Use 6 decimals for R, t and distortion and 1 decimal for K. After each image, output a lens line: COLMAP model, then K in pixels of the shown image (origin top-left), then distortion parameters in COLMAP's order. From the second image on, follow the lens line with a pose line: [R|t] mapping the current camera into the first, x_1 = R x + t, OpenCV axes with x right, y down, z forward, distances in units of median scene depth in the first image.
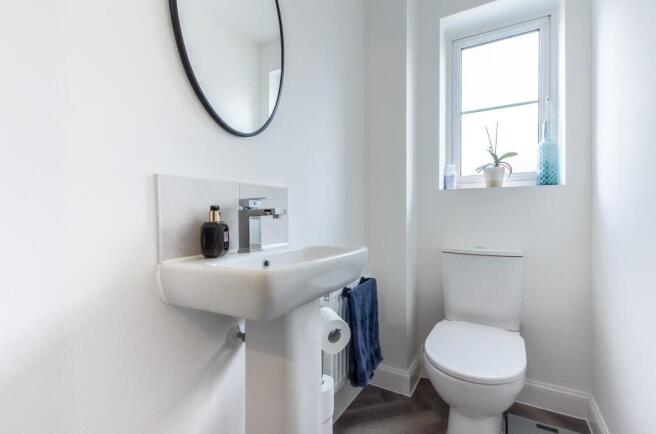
lens RADIAL K [[290.8, 0, 329.7], [0, 290.8, 213.4], [0, 0, 1]] dist [-0.000981, -0.000740]
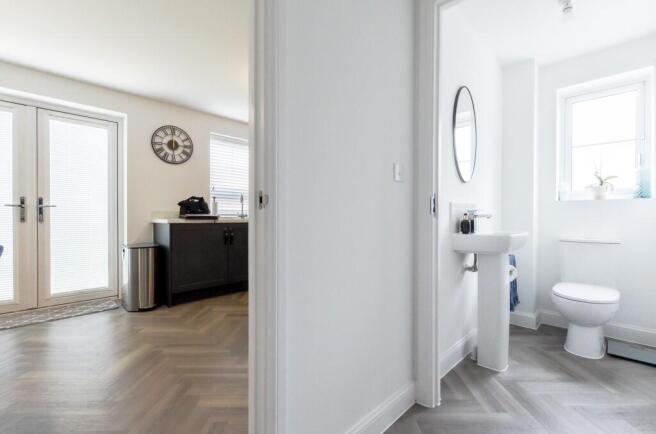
lens RADIAL K [[290.8, 0, 325.9], [0, 290.8, 215.7], [0, 0, 1]] dist [-0.000981, -0.000740]
pose [[0.968751, 0.003571, -0.248008, -0.424384], [-0.003631, 0.999993, 0.000216, -0.001040], [0.248007, 0.000691, 0.968758, -0.794223]]
